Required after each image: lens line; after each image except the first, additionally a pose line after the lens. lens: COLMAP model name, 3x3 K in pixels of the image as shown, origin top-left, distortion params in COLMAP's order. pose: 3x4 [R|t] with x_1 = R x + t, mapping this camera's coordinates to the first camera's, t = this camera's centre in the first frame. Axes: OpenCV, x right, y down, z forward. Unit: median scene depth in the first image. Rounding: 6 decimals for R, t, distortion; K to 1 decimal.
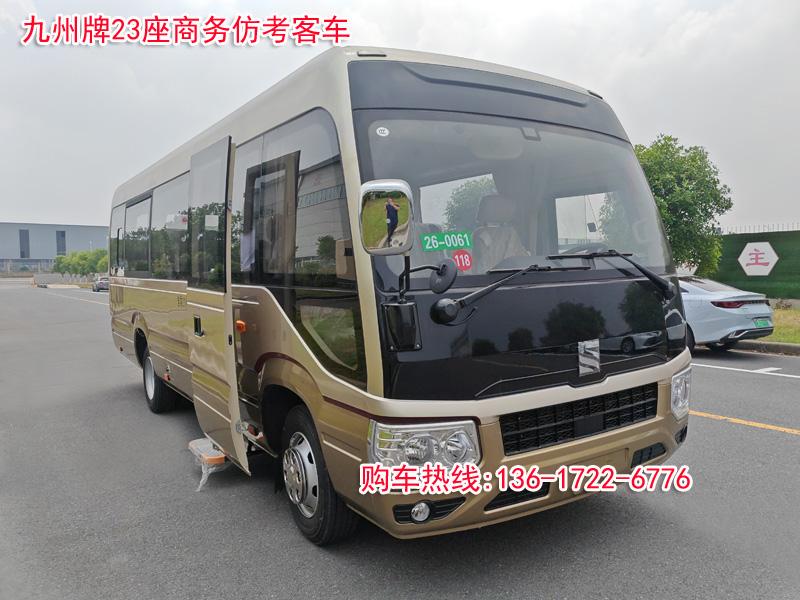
lens RADIAL K [[618.5, 0, 400.0], [0, 618.5, 300.0], [0, 0, 1]] dist [0.022401, 0.008426]
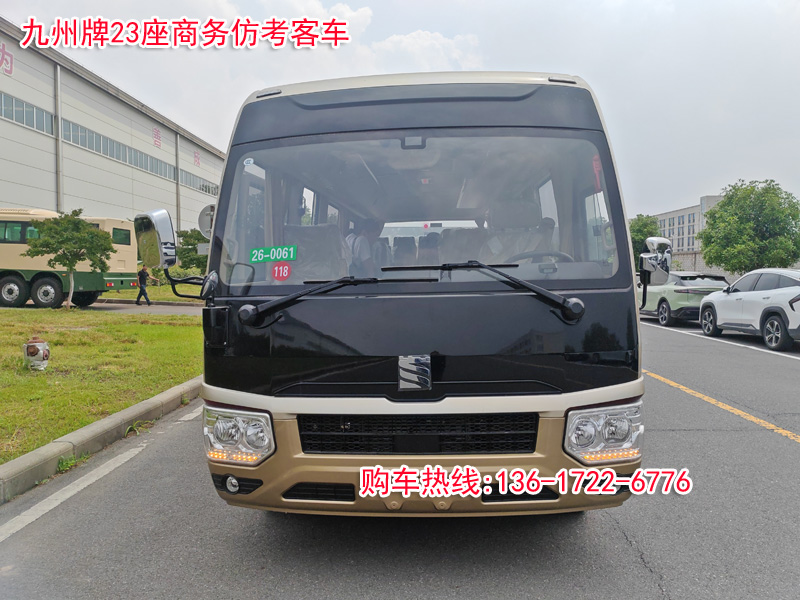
lens RADIAL K [[618.5, 0, 400.0], [0, 618.5, 300.0], [0, 0, 1]] dist [0.022401, 0.008426]
pose [[0.793004, 0.041470, -0.607803, 0.907552], [-0.038200, 0.999102, 0.018328, -0.039104], [0.608018, 0.008684, 0.793876, 0.231020]]
